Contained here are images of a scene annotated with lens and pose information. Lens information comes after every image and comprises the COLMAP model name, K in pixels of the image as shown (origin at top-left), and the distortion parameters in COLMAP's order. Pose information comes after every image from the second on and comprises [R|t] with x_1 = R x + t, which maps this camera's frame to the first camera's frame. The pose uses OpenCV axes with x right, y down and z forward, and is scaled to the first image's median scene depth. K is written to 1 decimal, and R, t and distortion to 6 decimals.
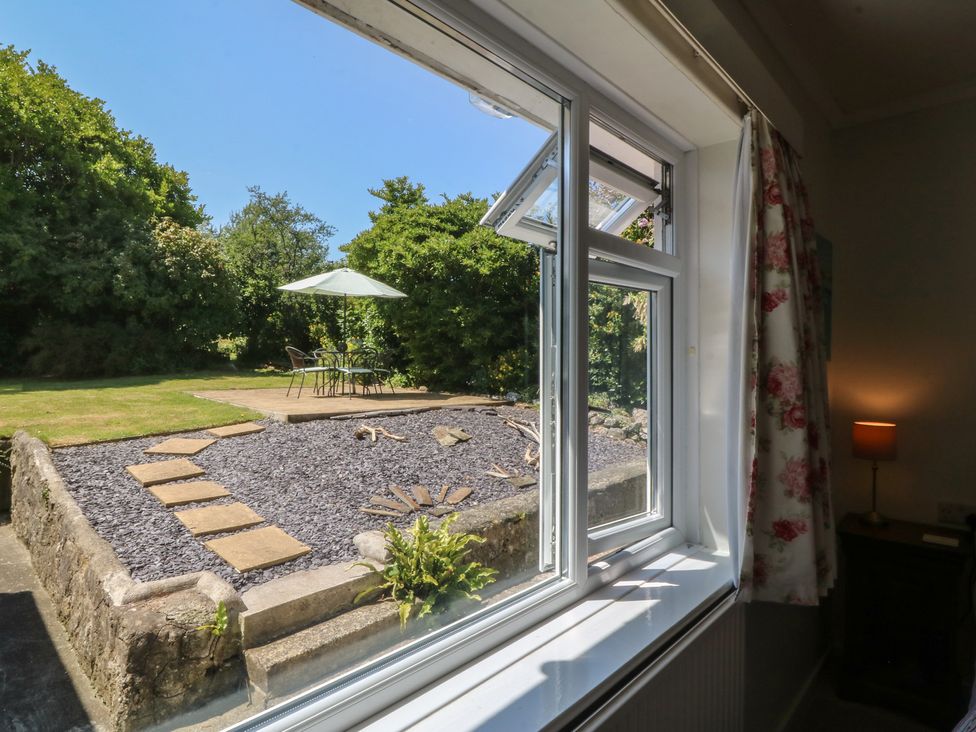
lens RADIAL K [[534.6, 0, 490.6], [0, 534.6, 360.8], [0, 0, 1]] dist [-0.000880, -0.013053]
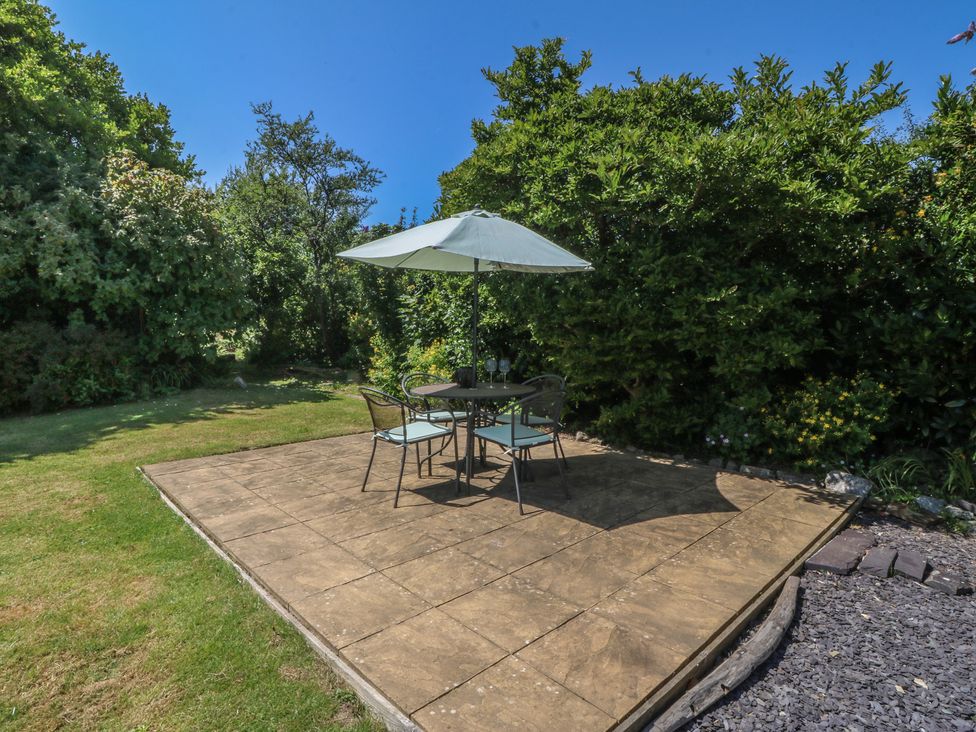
lens RADIAL K [[534.6, 0, 490.6], [0, 534.6, 360.8], [0, 0, 1]] dist [-0.000880, -0.013053]
pose [[0.999871, -0.014581, -0.006783, -0.279627], [0.014857, 0.998977, 0.042702, -0.067230], [0.006154, -0.042797, 0.999065, 0.573429]]
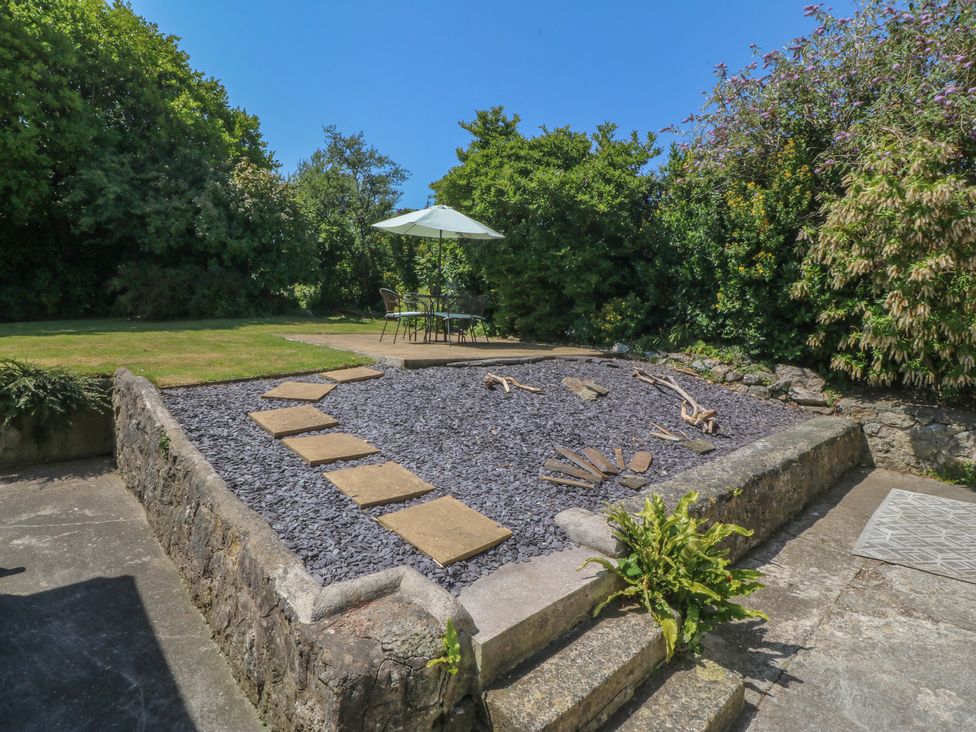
lens RADIAL K [[509.8, 0, 489.7], [0, 509.8, 357.5], [0, 0, 1]] dist [-0.000640, -0.012206]
pose [[0.997050, 0.028468, -0.071279, -0.127871], [-0.022758, 0.996561, 0.079674, 0.019109], [0.073302, -0.077817, 0.994269, 0.117050]]
